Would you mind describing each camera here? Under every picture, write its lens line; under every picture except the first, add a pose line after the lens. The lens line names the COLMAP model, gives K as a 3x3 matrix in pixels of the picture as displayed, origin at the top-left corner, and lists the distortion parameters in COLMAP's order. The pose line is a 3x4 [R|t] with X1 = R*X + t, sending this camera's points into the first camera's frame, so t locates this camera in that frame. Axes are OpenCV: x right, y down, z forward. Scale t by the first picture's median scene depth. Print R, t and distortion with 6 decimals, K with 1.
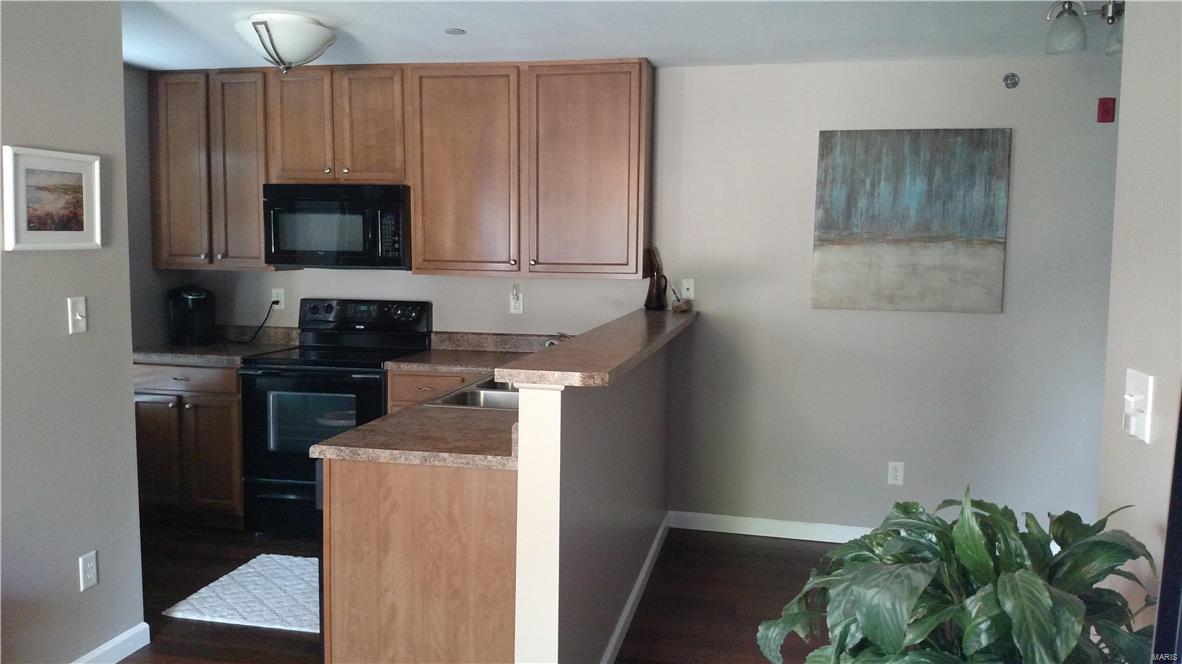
lens RADIAL K [[953.5, 0, 611.3], [0, 953.5, 330.6], [0, 0, 1]] dist [0.083536, -0.055568]
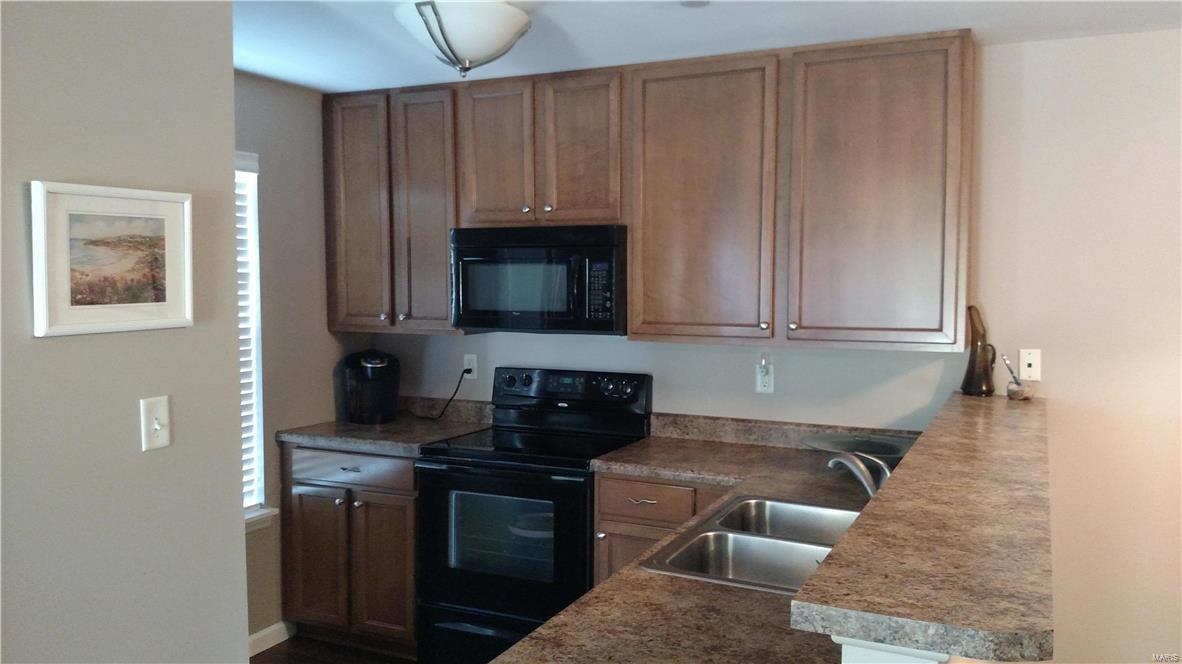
lens RADIAL K [[953.5, 0, 578.4], [0, 953.5, 338.5], [0, 0, 1]] dist [0.083536, -0.055568]
pose [[0.966386, 0.005752, -0.257031, -0.053302], [-0.013780, 0.999471, -0.029442, -0.038840], [0.256726, 0.031995, 0.965955, 0.266302]]
